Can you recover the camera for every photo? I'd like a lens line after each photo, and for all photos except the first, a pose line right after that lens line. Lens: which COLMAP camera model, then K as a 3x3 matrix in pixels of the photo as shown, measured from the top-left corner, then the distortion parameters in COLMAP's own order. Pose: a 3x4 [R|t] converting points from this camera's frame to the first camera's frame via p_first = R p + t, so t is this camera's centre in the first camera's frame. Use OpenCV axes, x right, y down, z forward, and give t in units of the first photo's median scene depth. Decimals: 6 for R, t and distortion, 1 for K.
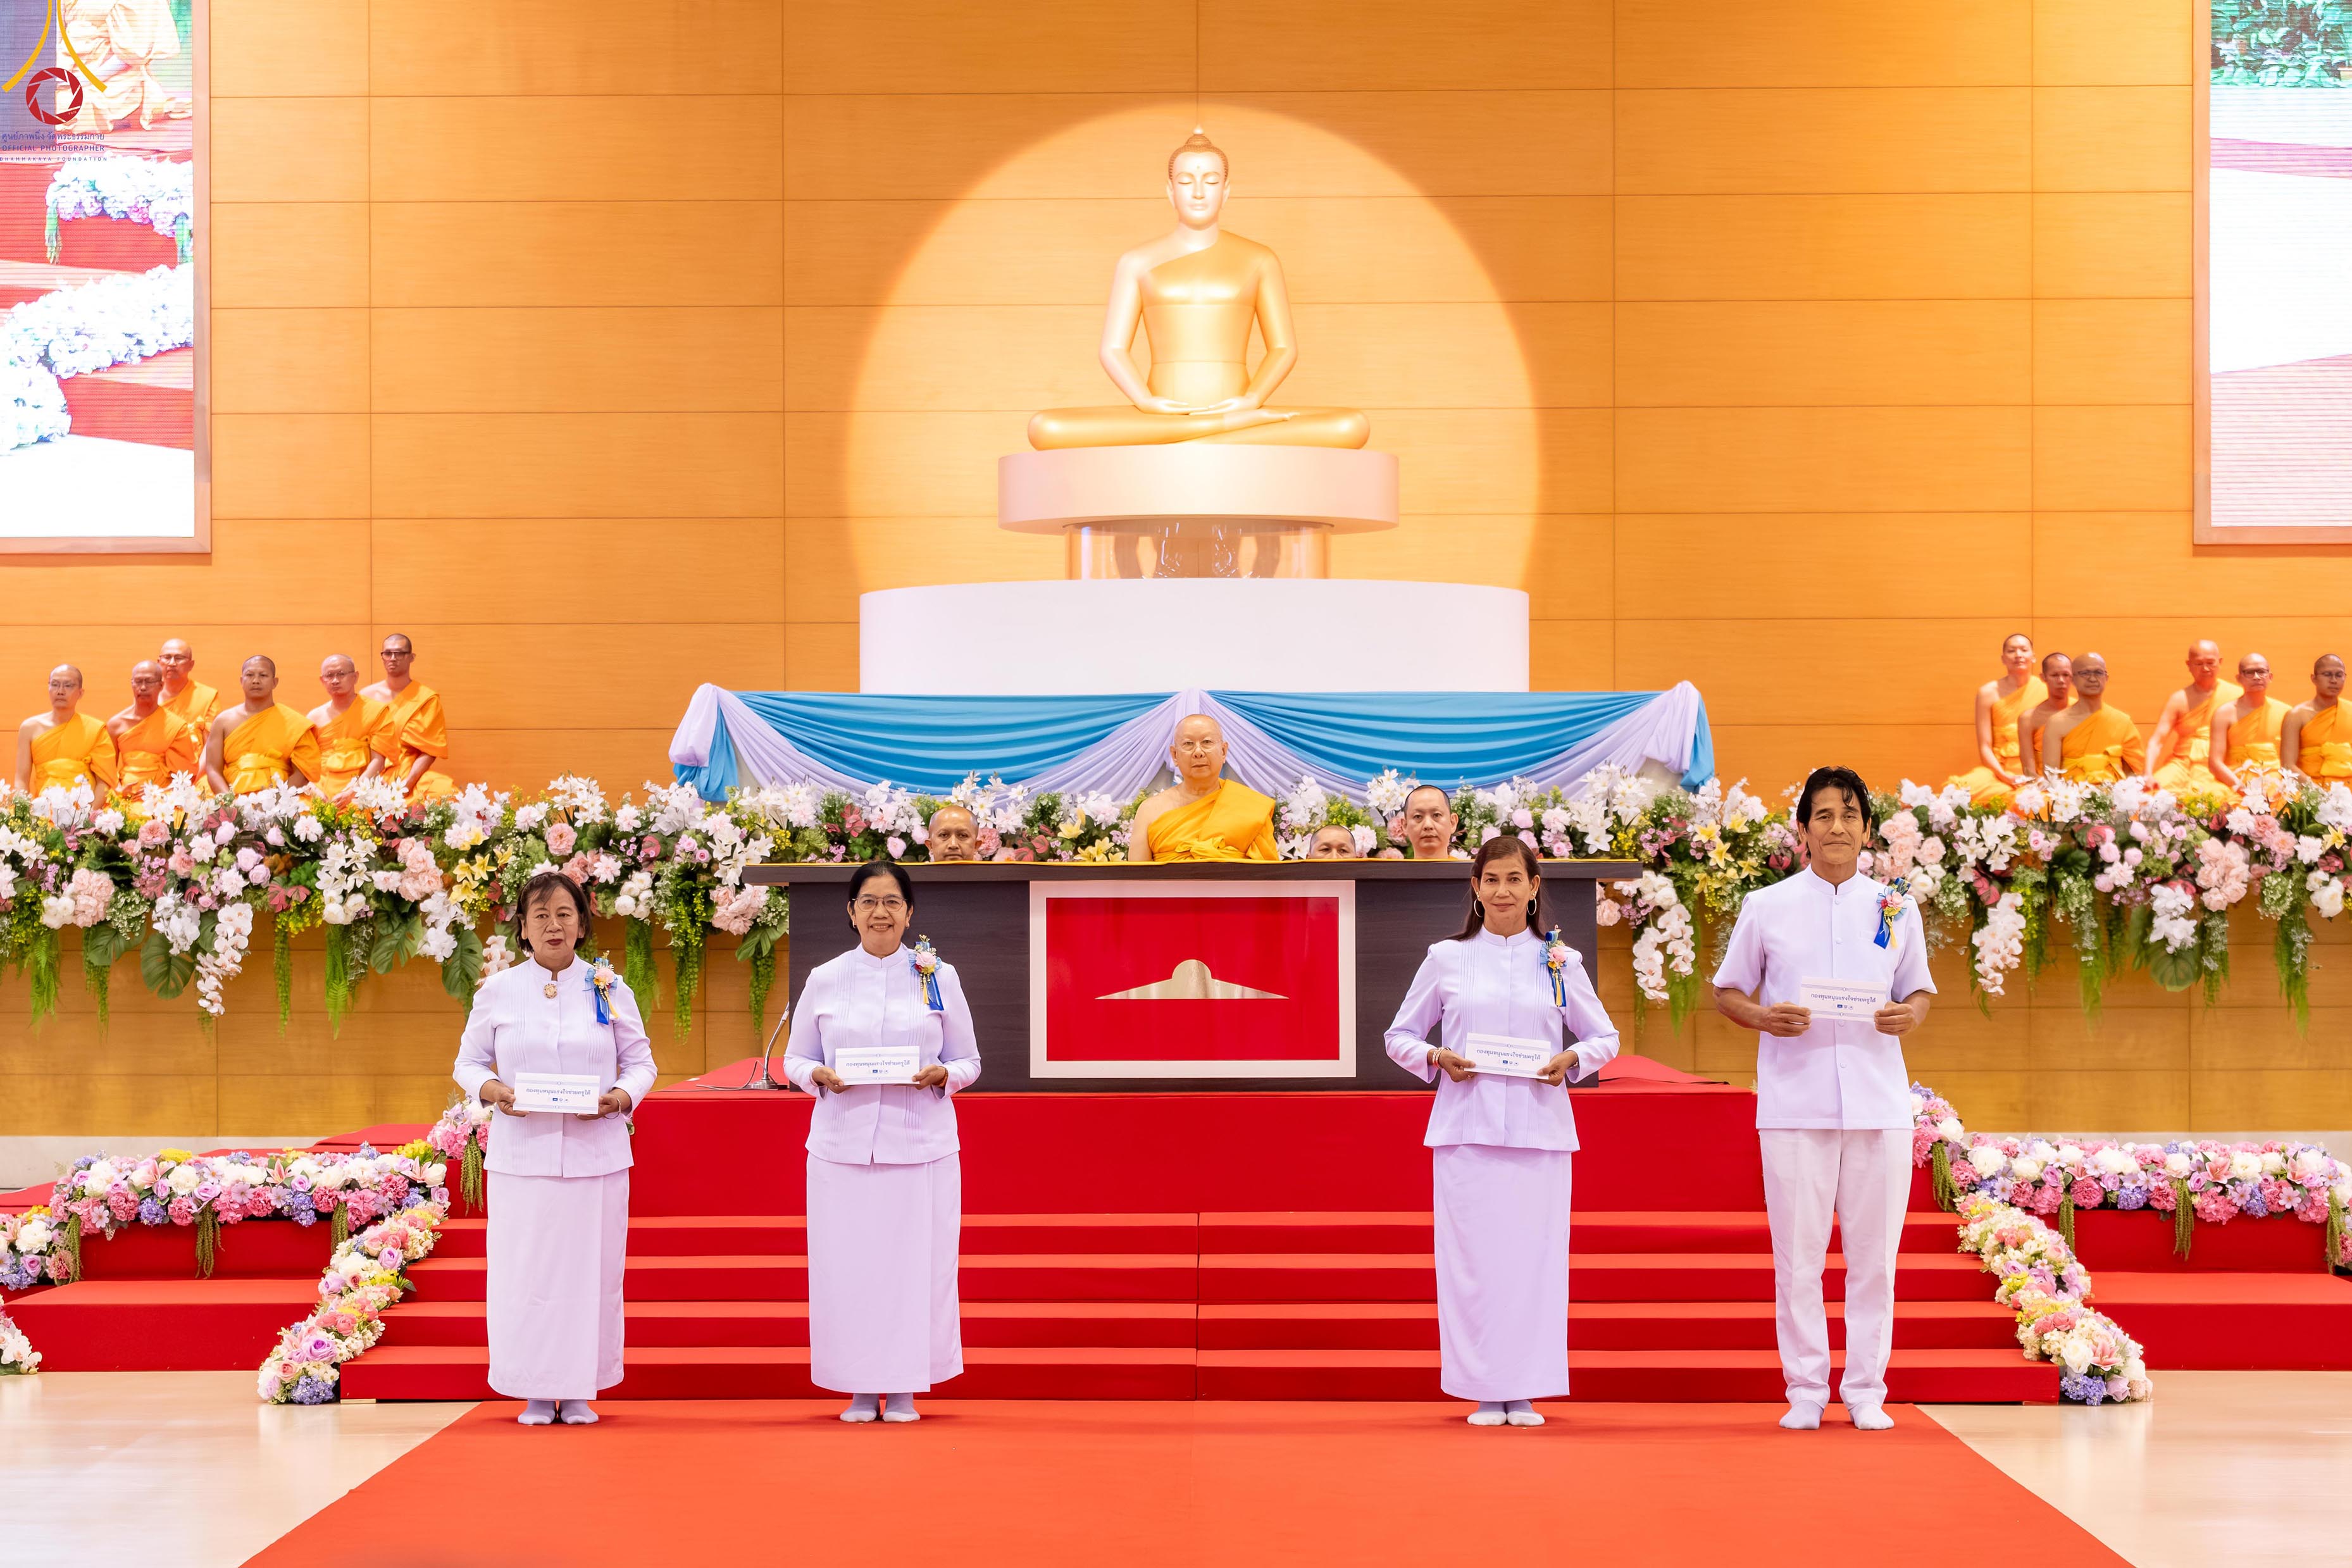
lens RADIAL K [[5957.4, 0, 1176.0], [0, 5957.4, 784.0], [0, 0, 1]] dist [0.057284, -0.582808]
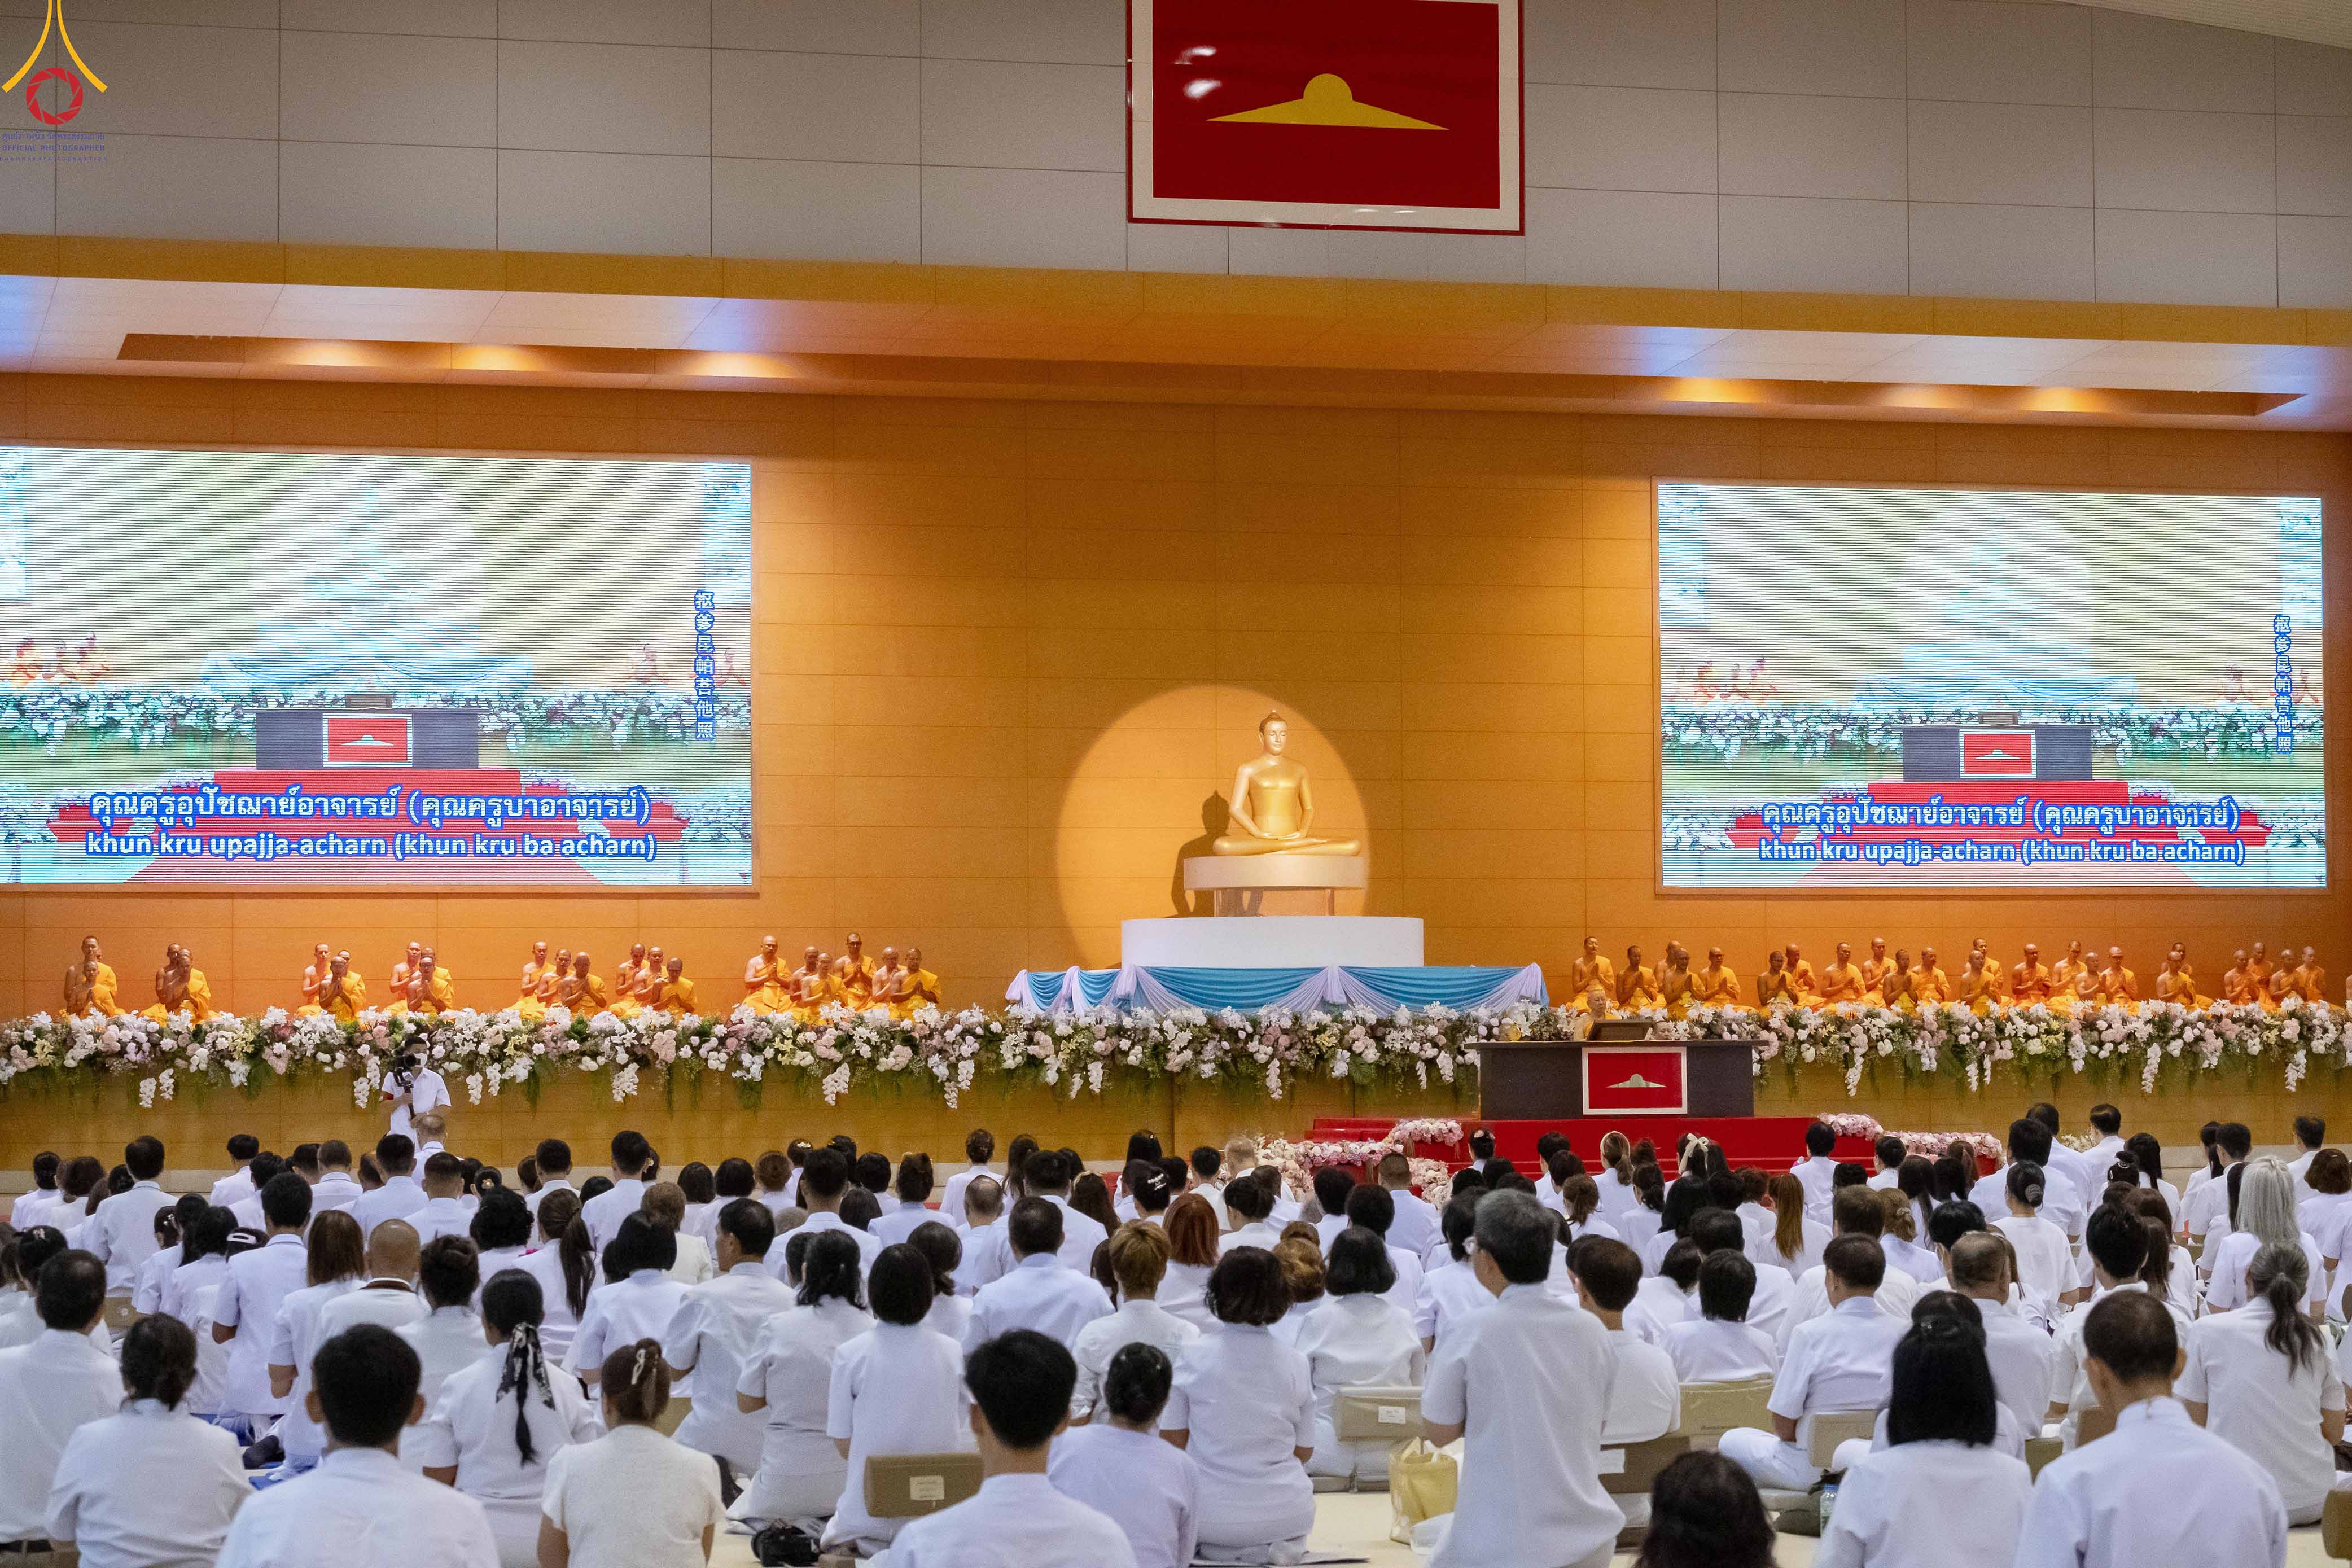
lens RADIAL K [[5957.4, 0, 1176.0], [0, 5957.4, 784.0], [0, 0, 1]] dist [0.057284, -0.582808]
pose [[0.955541, 0.009983, 0.294689, -0.759190], [-0.001252, 0.999555, -0.029804, -0.018034], [-0.294855, 0.028110, 0.955128, -1.227419]]
